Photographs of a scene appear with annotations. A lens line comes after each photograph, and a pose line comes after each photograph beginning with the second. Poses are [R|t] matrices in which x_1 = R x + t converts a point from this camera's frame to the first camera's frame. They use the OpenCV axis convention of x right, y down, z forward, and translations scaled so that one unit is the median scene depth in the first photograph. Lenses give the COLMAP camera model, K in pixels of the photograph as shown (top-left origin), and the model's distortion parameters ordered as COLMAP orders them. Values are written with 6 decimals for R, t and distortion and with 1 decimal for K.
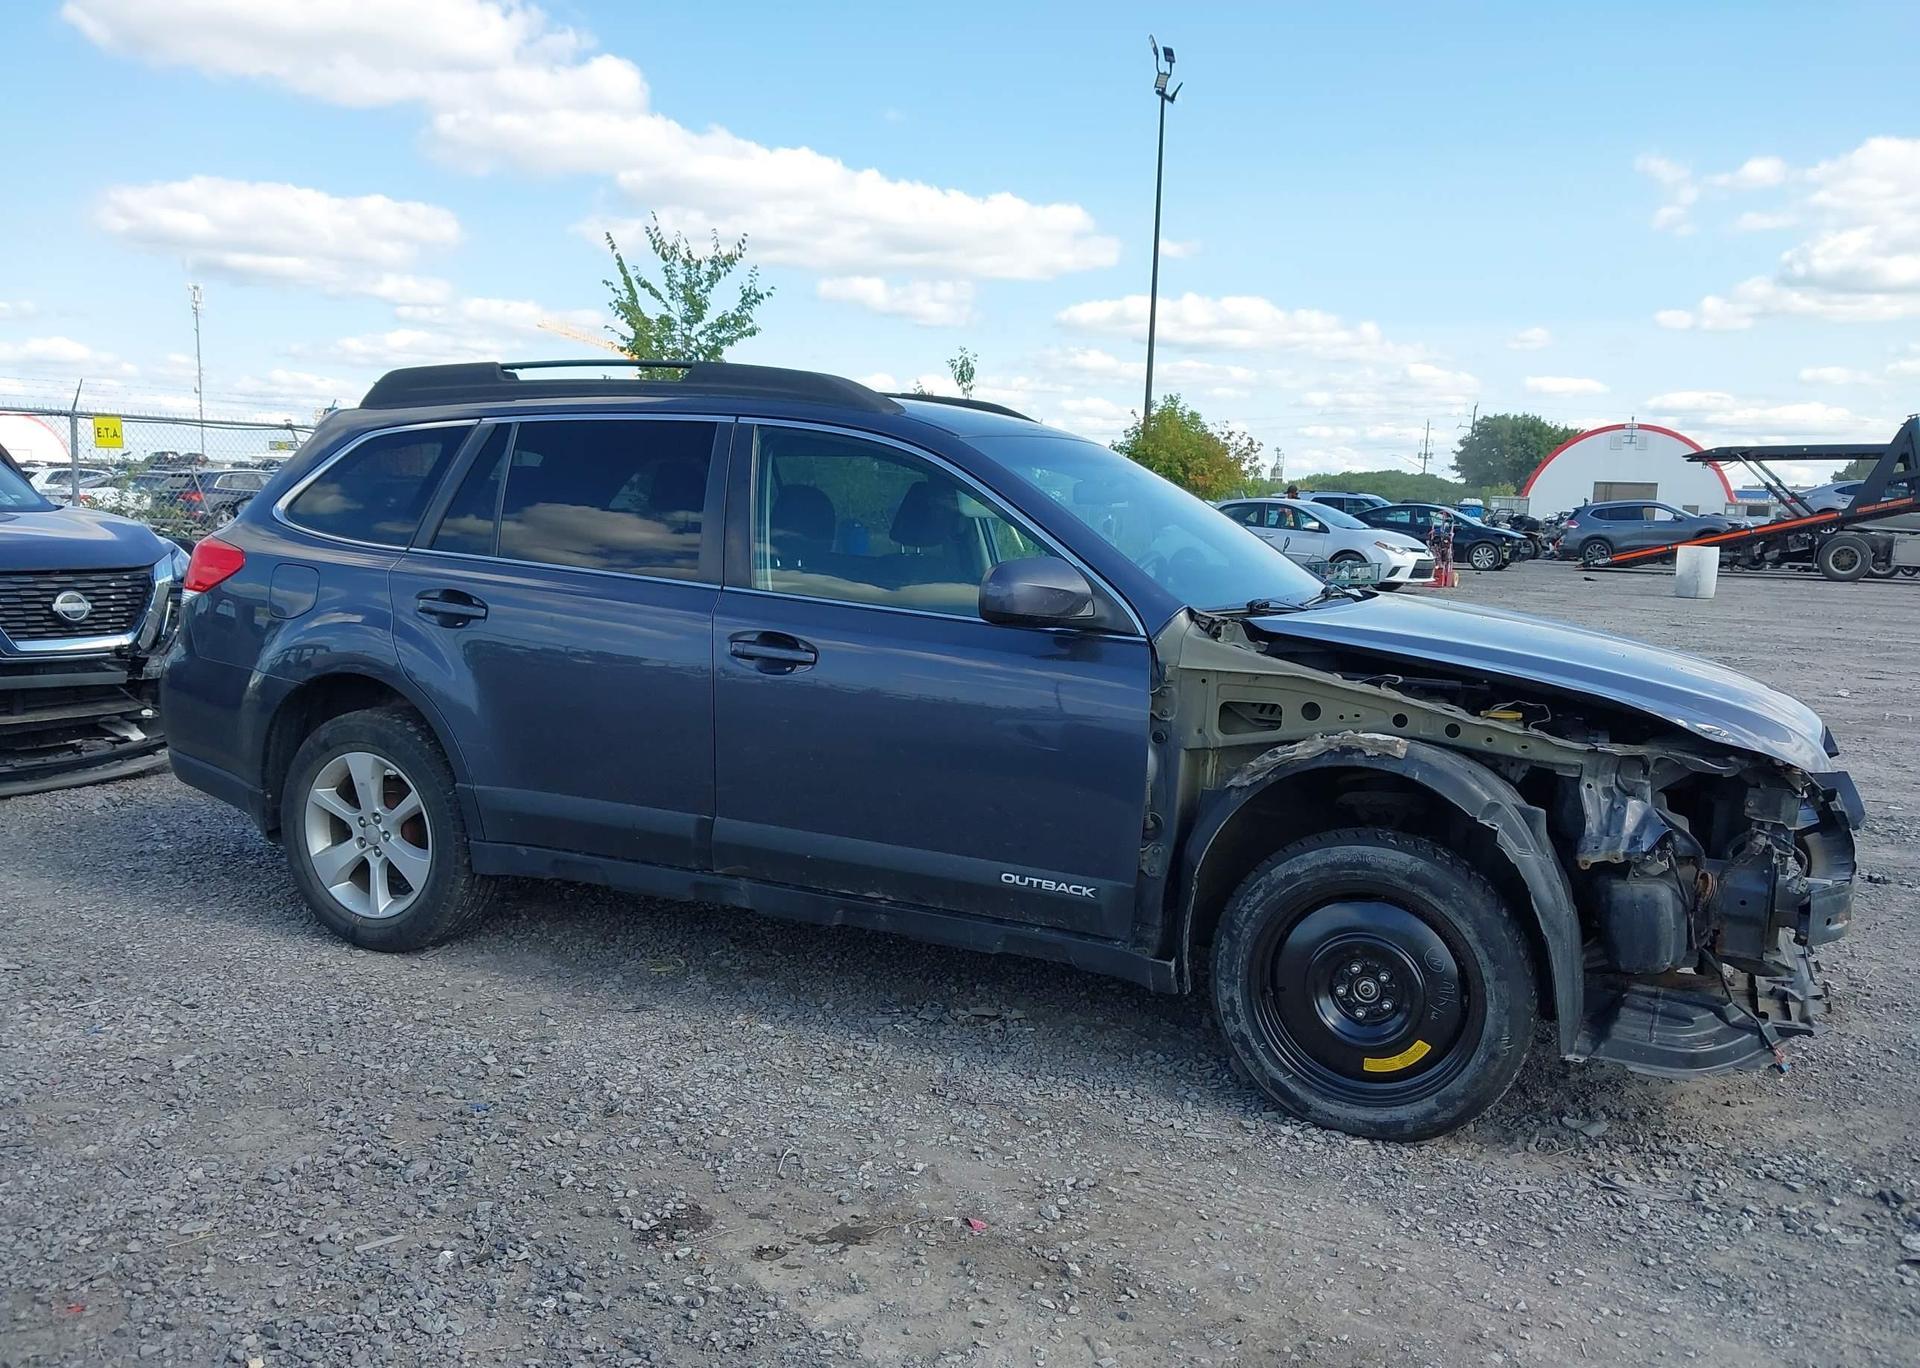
lens RADIAL K [[1624.2, 0, 946.6], [0, 1624.2, 674.2], [0, 0, 1]] dist [0.008215, -0.006048]
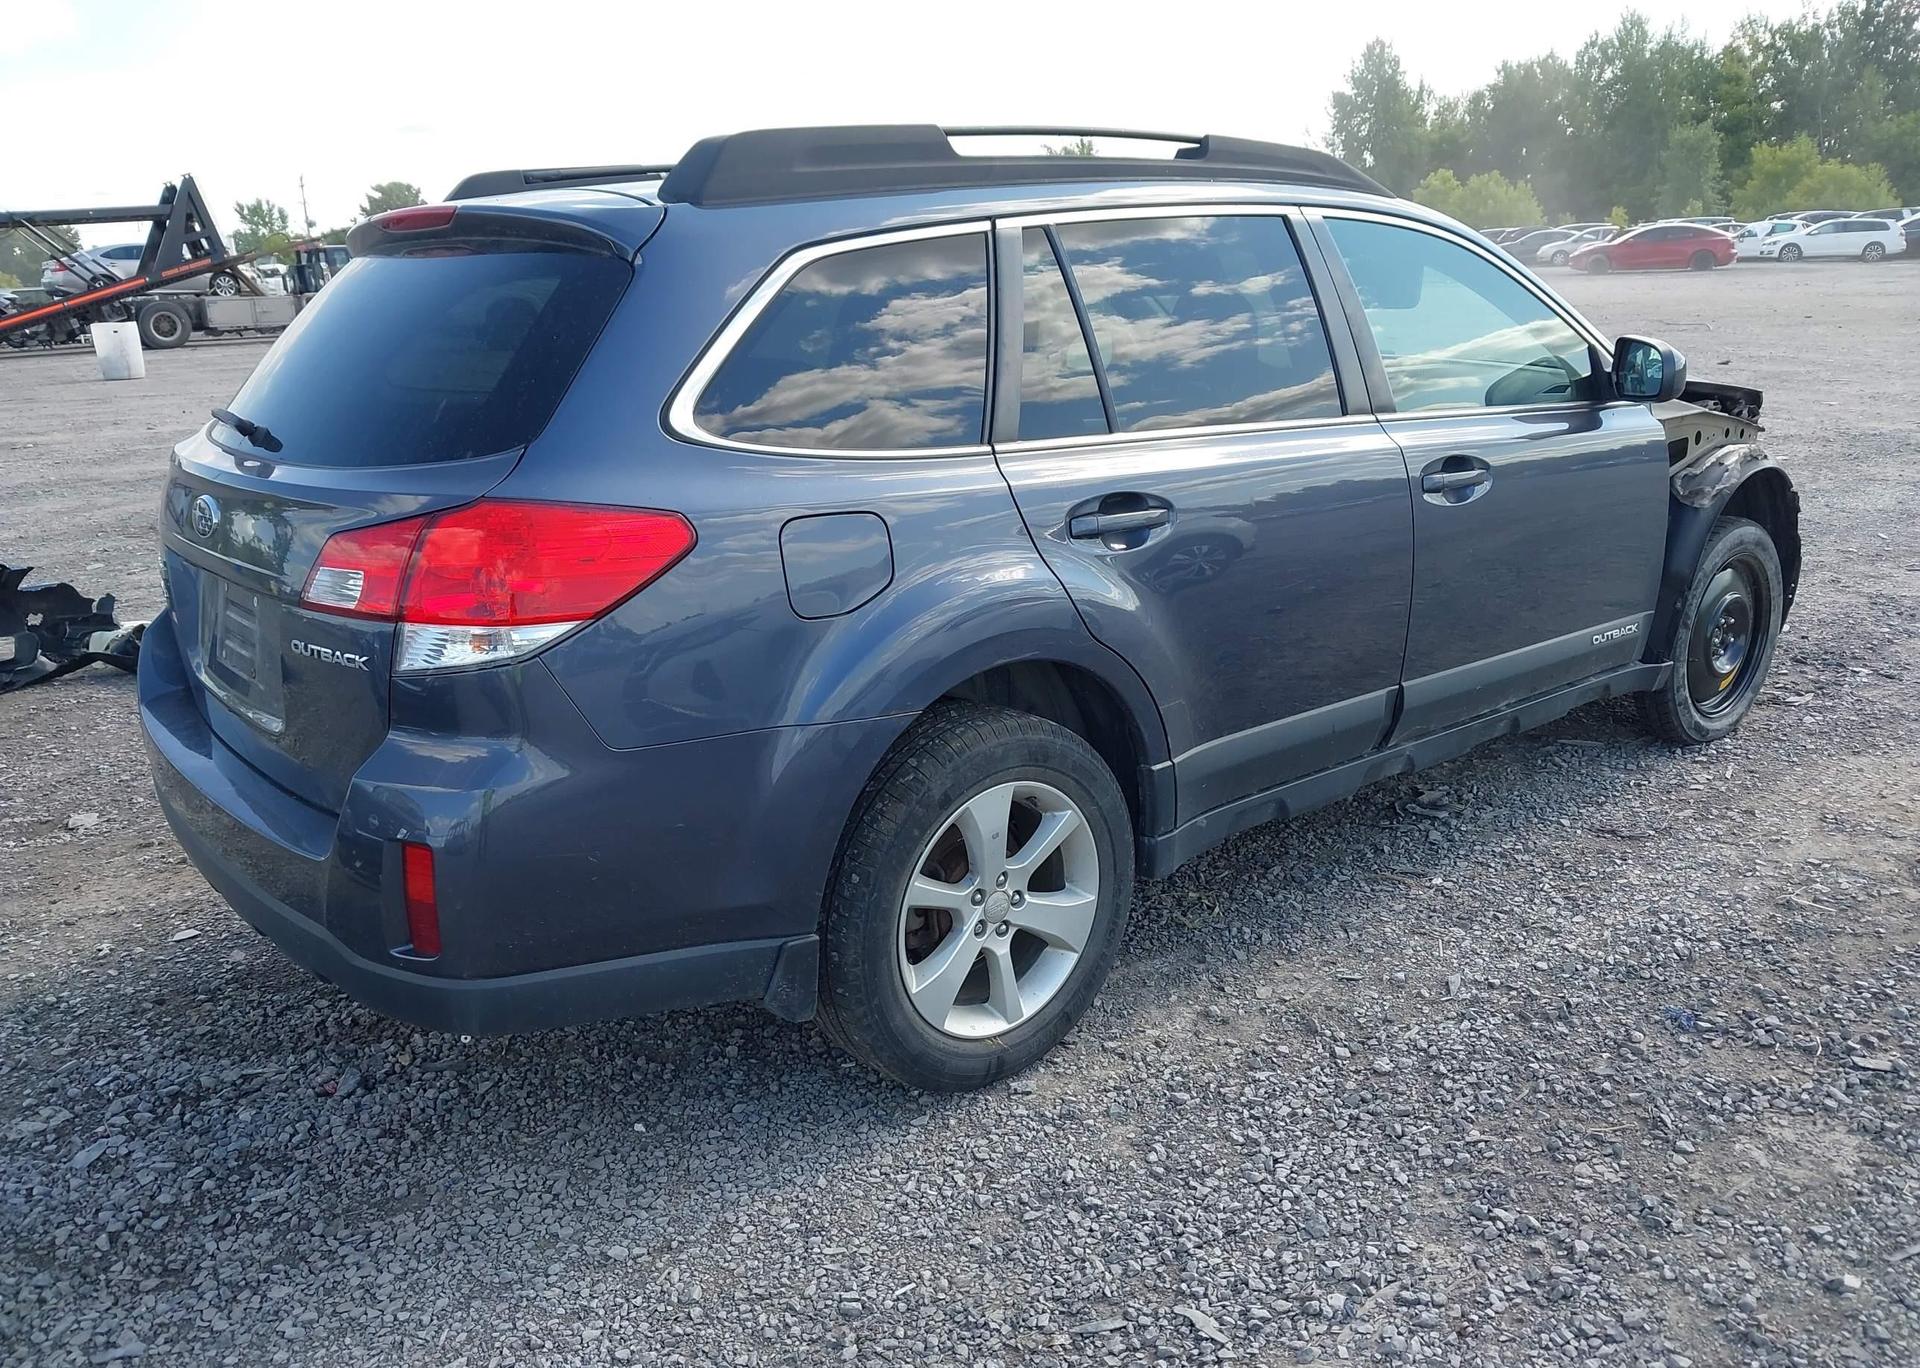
lens RADIAL K [[1593.6, 0, 982.5], [0, 1593.6, 722.3], [0, 0, 1]] dist [0.008200, -0.001162]
pose [[0.392755, -0.302050, 0.868625, -0.915995], [0.145741, 0.953031, 0.265502, -0.142353], [-0.908021, 0.022317, 0.418329, 0.782420]]
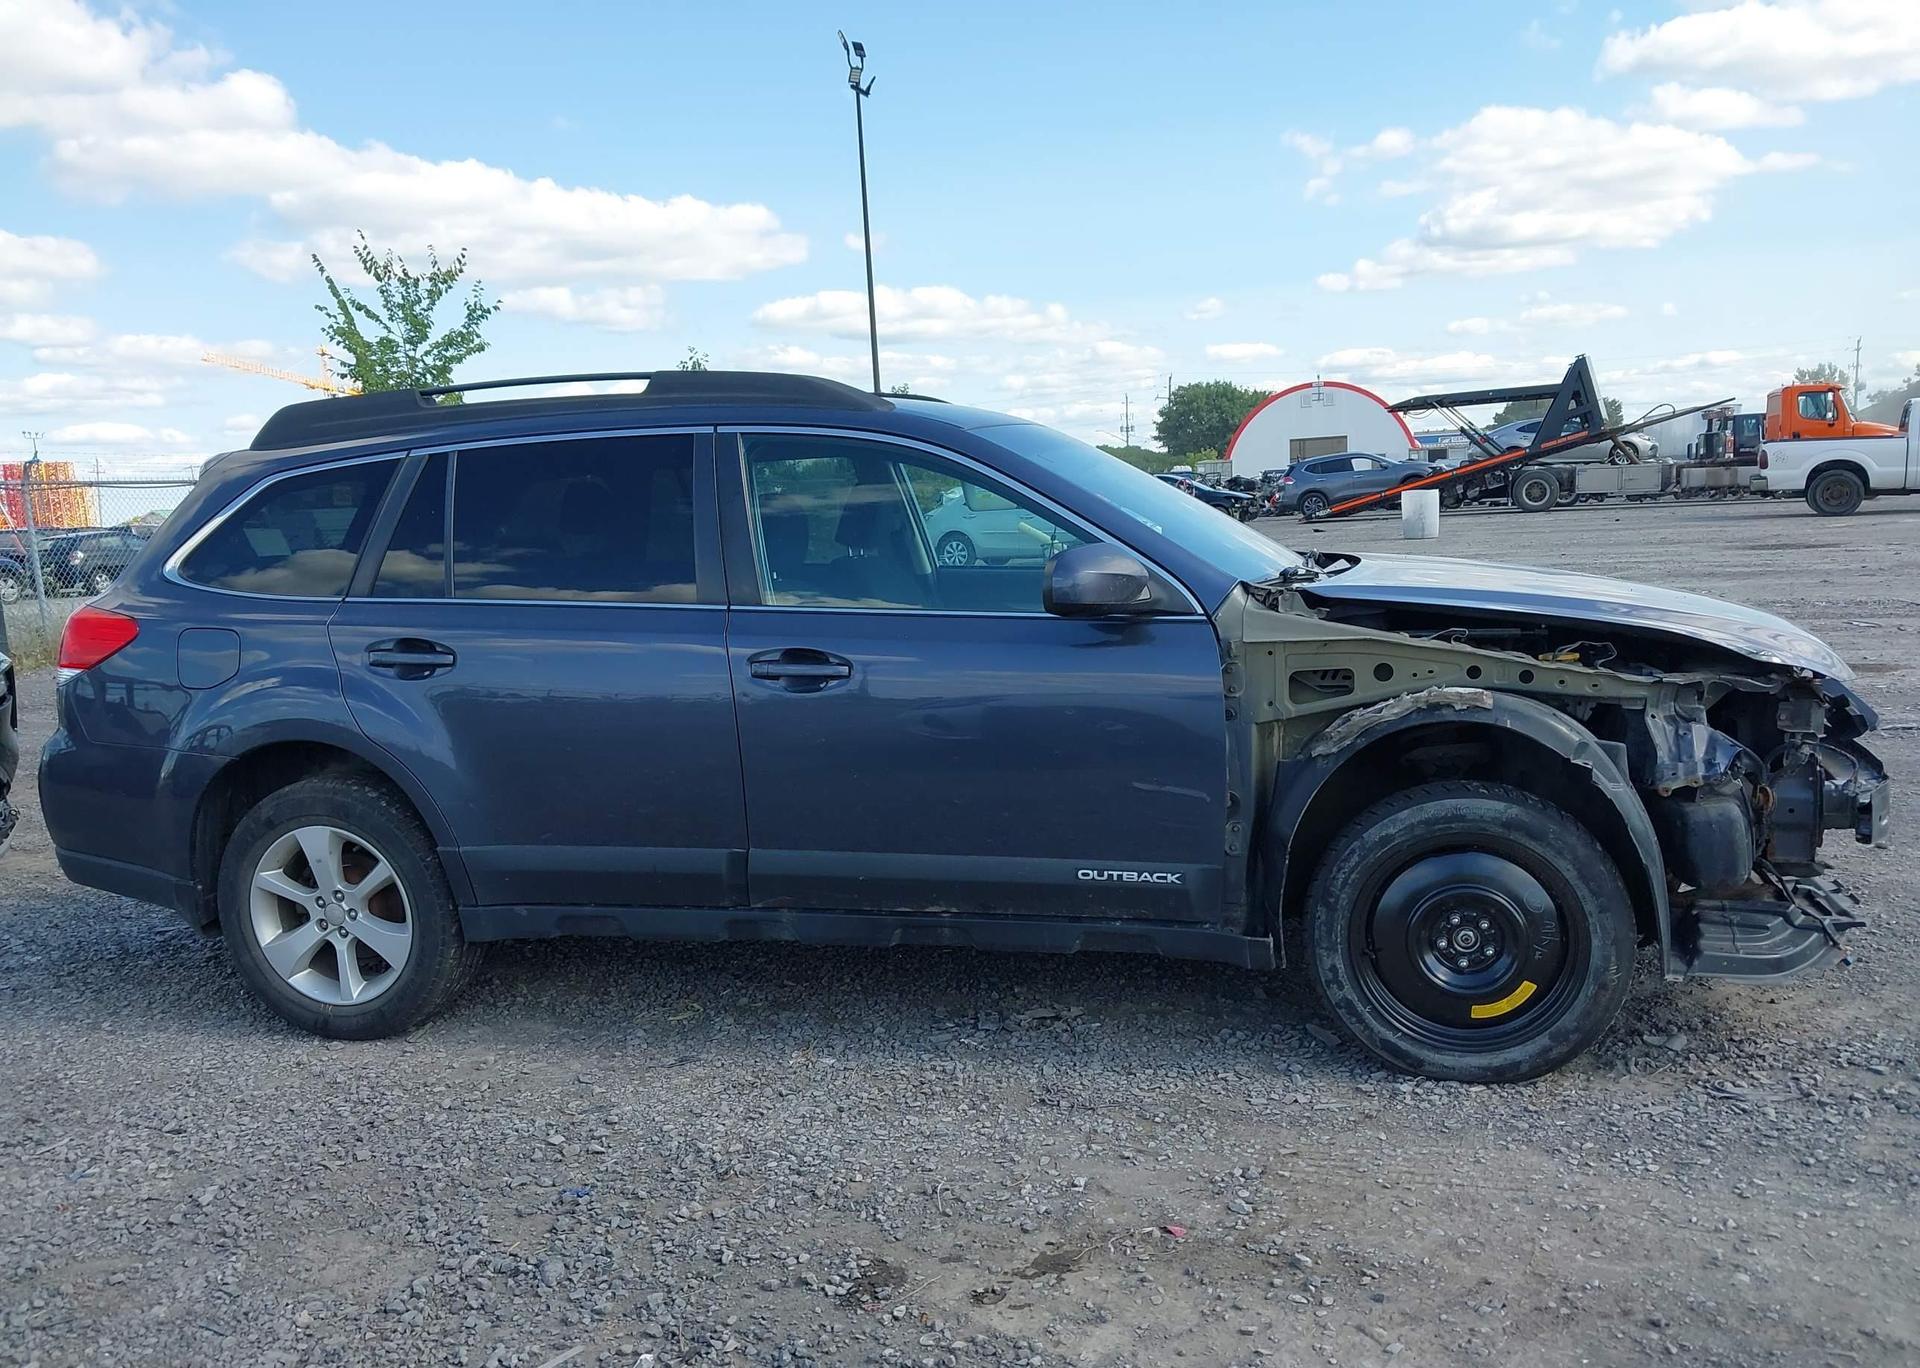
lens RADIAL K [[1610.1, 0, 952.7], [0, 1610.1, 680.1], [0, 0, 1]] dist [0.003595, 0.002536]
pose [[0.978608, -0.102425, 0.178423, -0.170331], [0.101195, 0.994738, 0.016005, -0.012142], [-0.179124, 0.002393, 0.983824, 0.051697]]
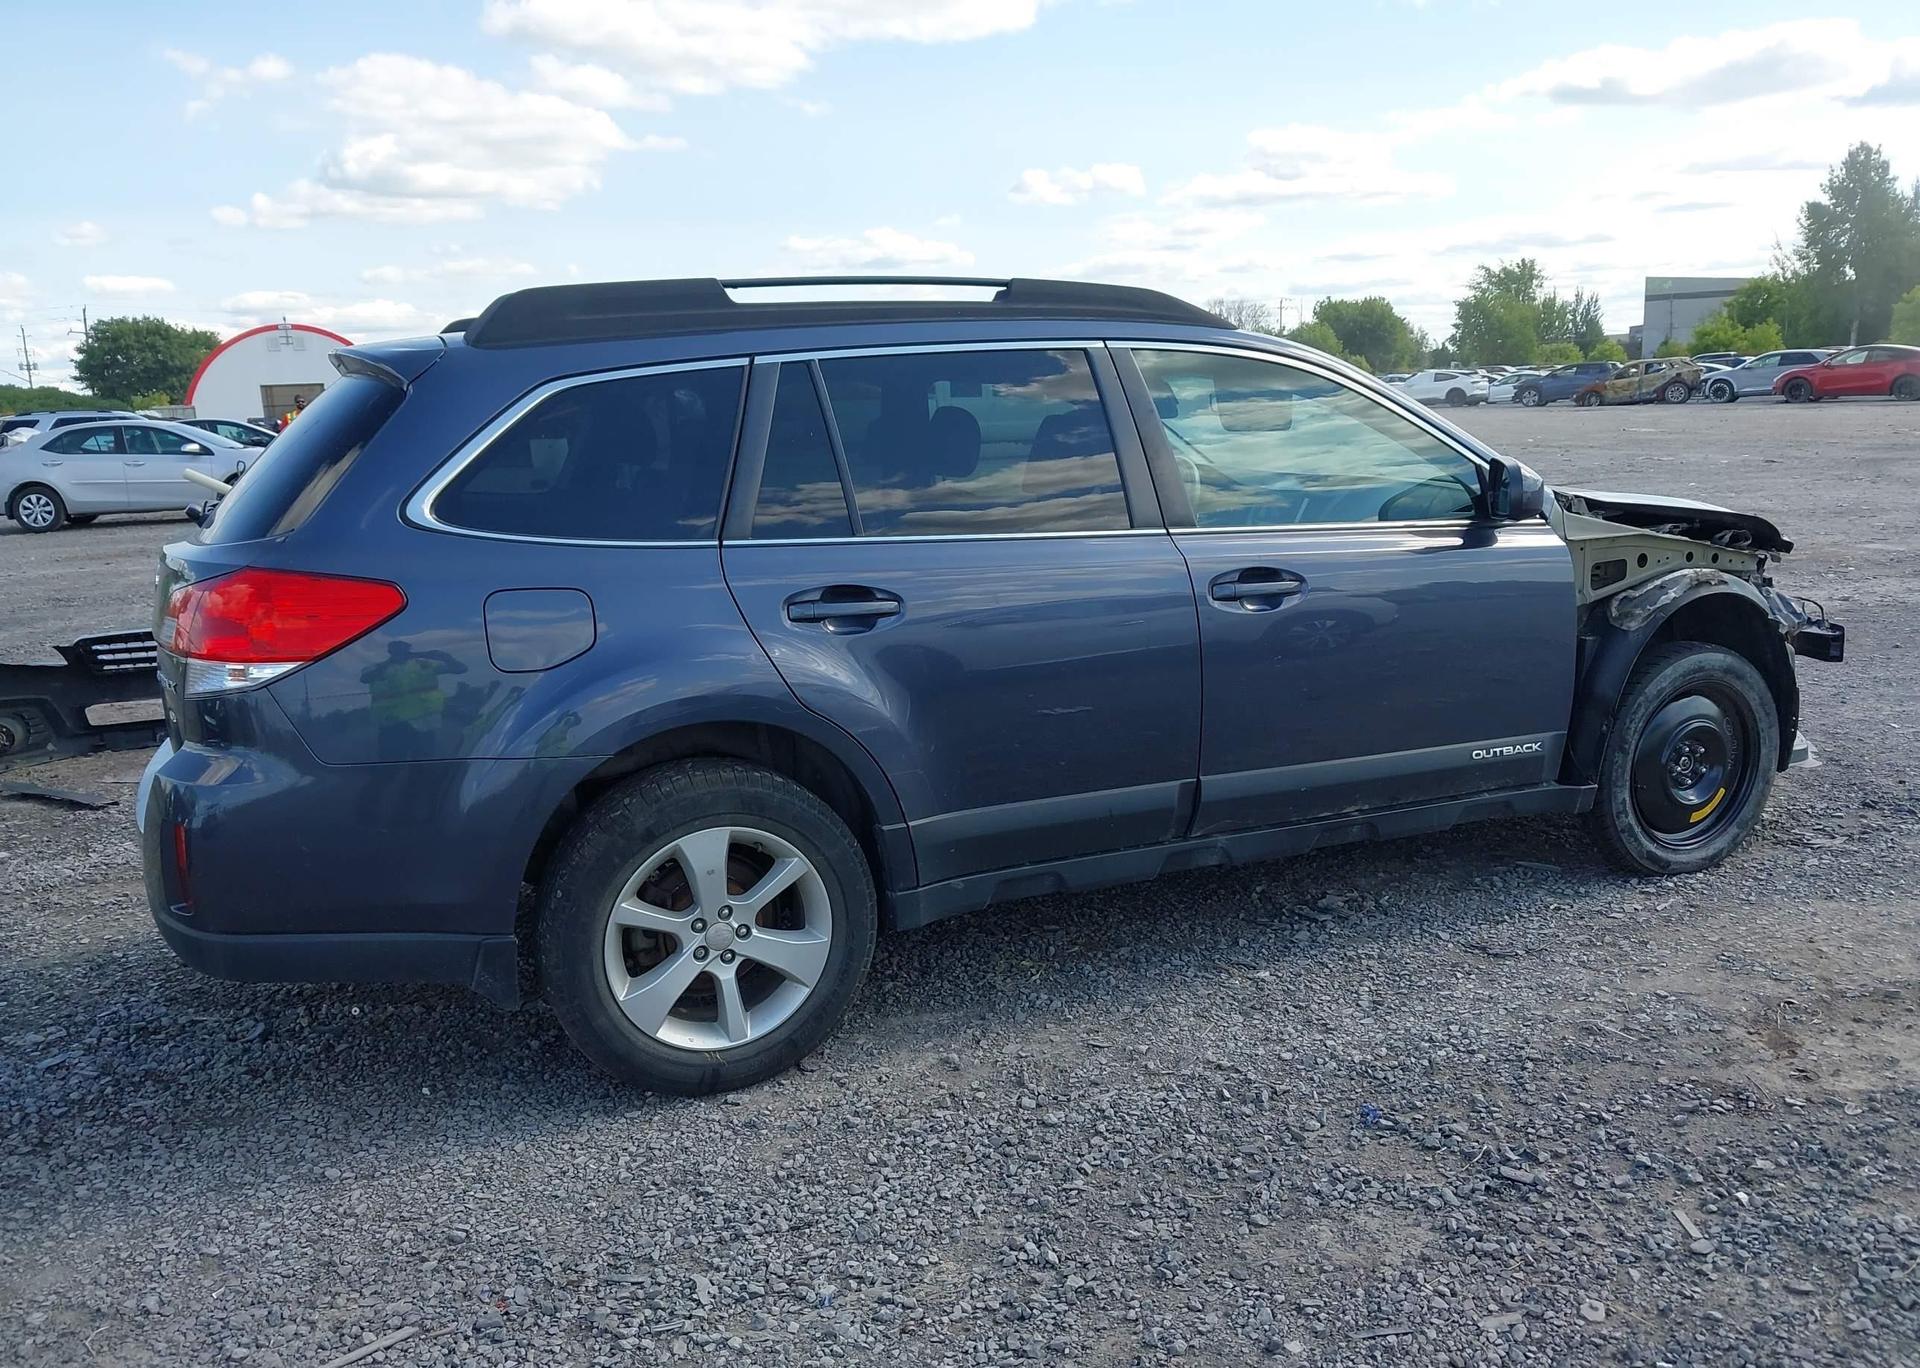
lens RADIAL K [[1610.1, 0, 952.7], [0, 1610.1, 680.1], [0, 0, 1]] dist [0.003595, 0.002536]
pose [[0.632327, -0.190375, 0.750946, -0.848199], [0.140726, 0.981435, 0.130310, -0.098636], [-0.761813, 0.023279, 0.647379, 0.473192]]
